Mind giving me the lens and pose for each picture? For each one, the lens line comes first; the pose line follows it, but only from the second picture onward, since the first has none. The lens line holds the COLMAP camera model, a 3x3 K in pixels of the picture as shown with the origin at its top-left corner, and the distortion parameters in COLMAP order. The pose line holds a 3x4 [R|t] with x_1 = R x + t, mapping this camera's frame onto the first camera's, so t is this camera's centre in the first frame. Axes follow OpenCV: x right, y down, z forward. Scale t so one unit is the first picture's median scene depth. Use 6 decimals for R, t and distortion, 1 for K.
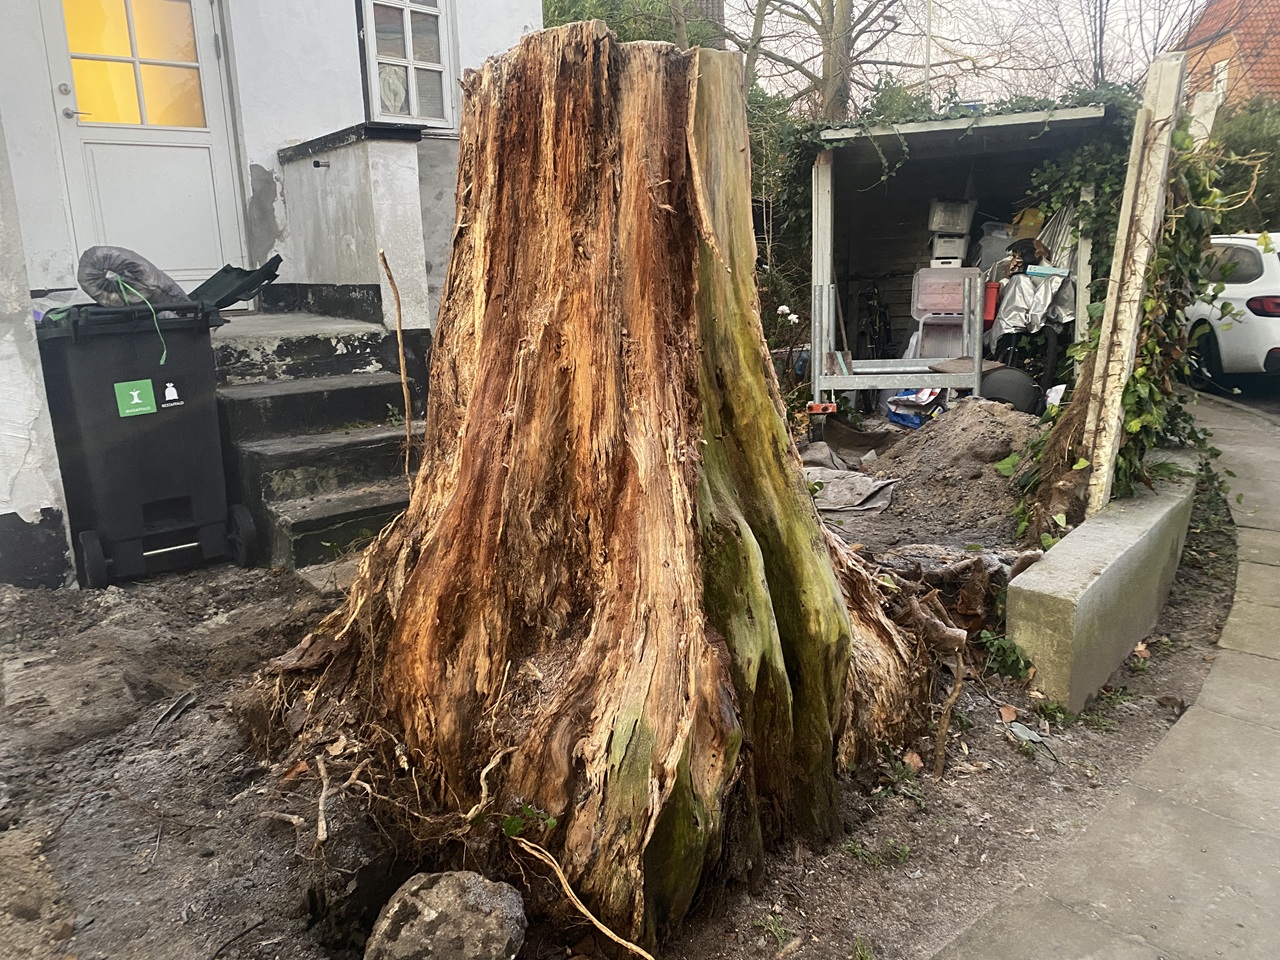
lens RADIAL K [[985.1, 0, 644.7], [0, 985.1, 457.2], [0, 0, 1]] dist [0.010580, 0.000823]
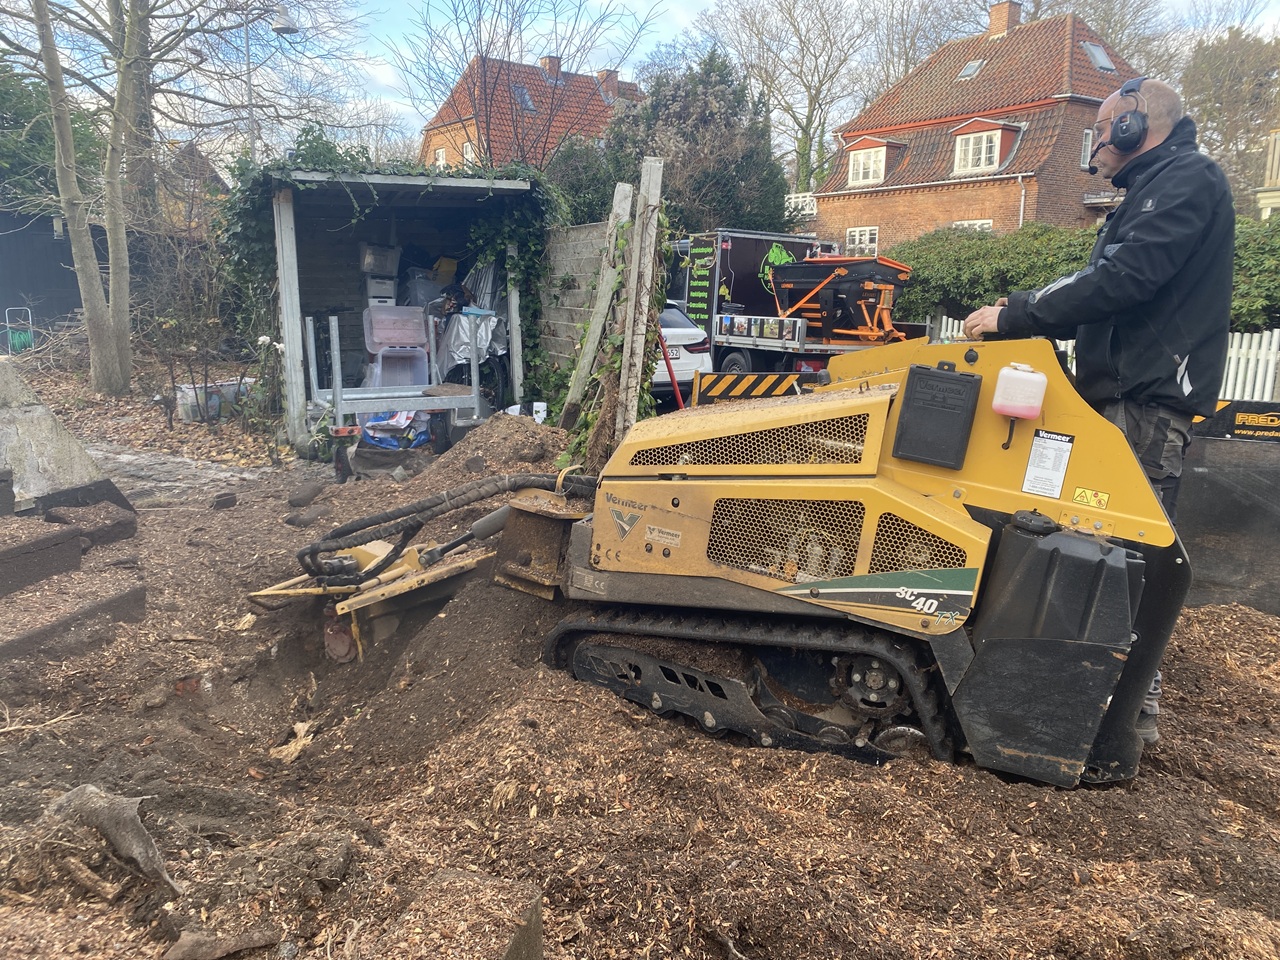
lens RADIAL K [[982.2, 0, 640.0], [0, 982.2, 480.0], [0, 0, 1]] dist [-0.004062, -0.001943]
pose [[0.765260, -0.074862, 0.639354, -0.234077], [0.087602, 0.996086, 0.011779, 0.016891], [-0.637733, 0.046995, 0.768823, -0.022456]]
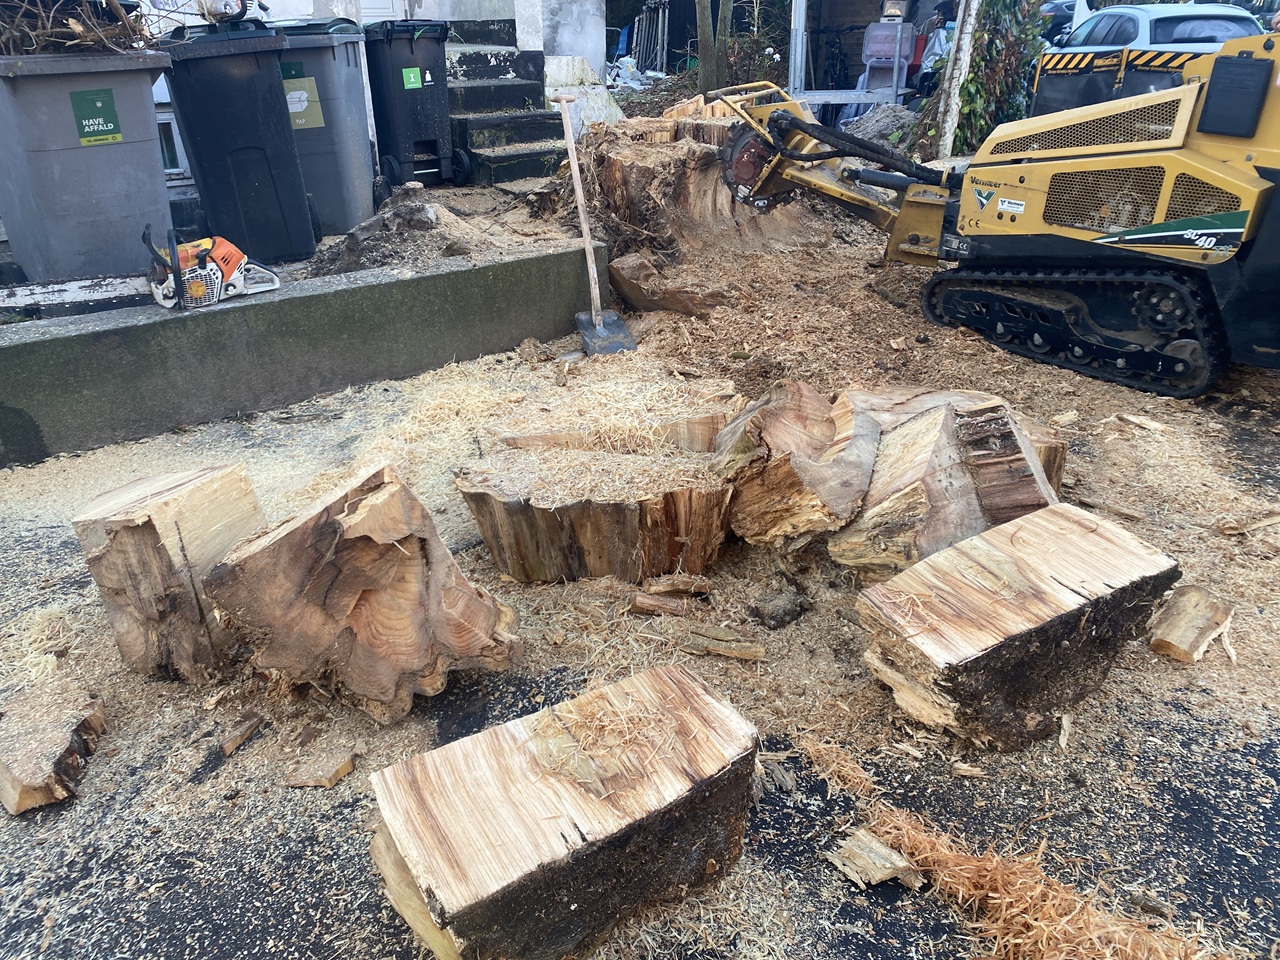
lens RADIAL K [[982.2, 0, 640.0], [0, 982.2, 480.0], [0, 0, 1]] dist [-0.004062, -0.001943]
pose [[0.999626, 0.006906, 0.026445, -0.079349], [-0.012747, 0.973678, 0.227571, 0.135745], [-0.024177, -0.227823, 0.973402, -0.518093]]
